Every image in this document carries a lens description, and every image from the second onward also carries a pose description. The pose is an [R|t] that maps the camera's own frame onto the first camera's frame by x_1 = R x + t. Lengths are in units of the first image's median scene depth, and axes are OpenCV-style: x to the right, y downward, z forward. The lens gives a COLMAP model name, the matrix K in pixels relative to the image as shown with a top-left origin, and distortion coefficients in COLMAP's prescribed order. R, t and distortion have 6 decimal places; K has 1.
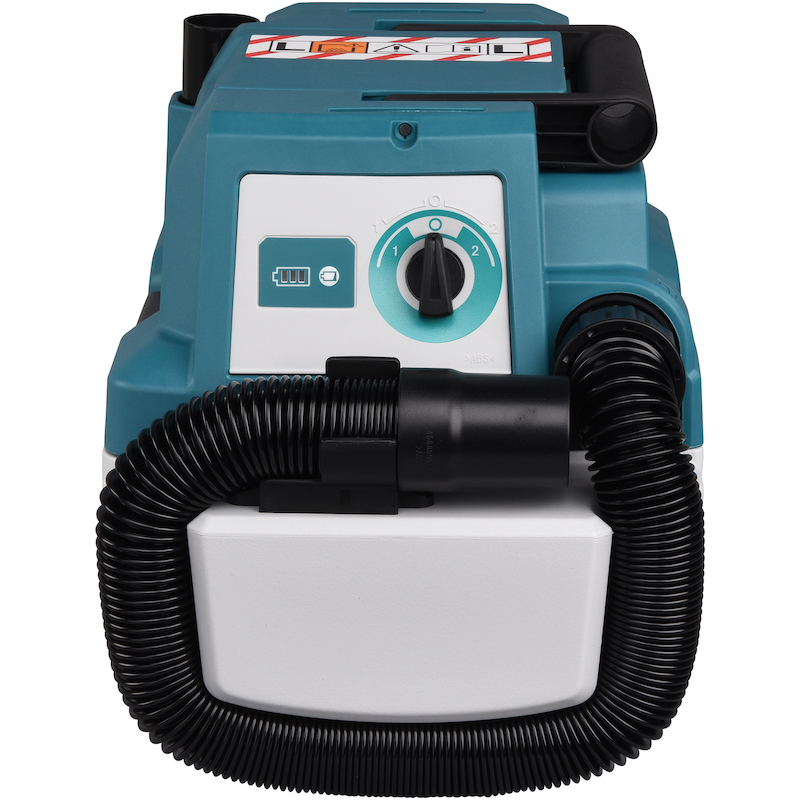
lens RADIAL K [[2752.1, 0, 400.0], [0, 2752.1, 400.0], [0, 0, 1]] dist [0.165437, 0.223531]
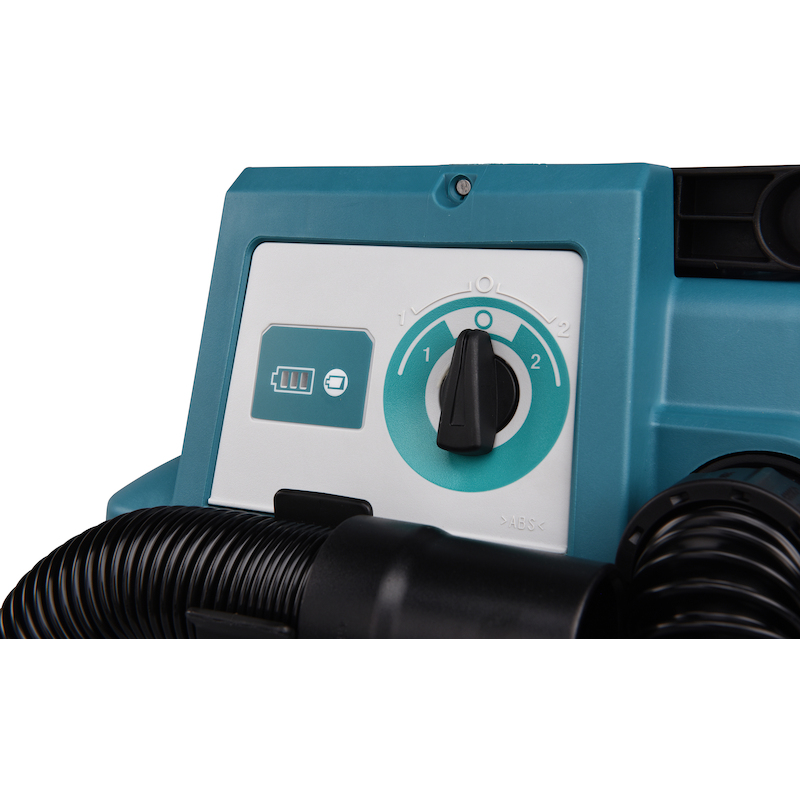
lens RADIAL K [[1304.2, 0, 400.0], [0, 1304.2, 400.0], [0, 0, 1]] dist [0.013825, -0.000726]
pose [[0.894383, 0.077185, -0.440593, 0.138284], [-0.140419, 0.983655, -0.112722, -0.004748], [0.424690, 0.162684, 0.890602, 0.706312]]
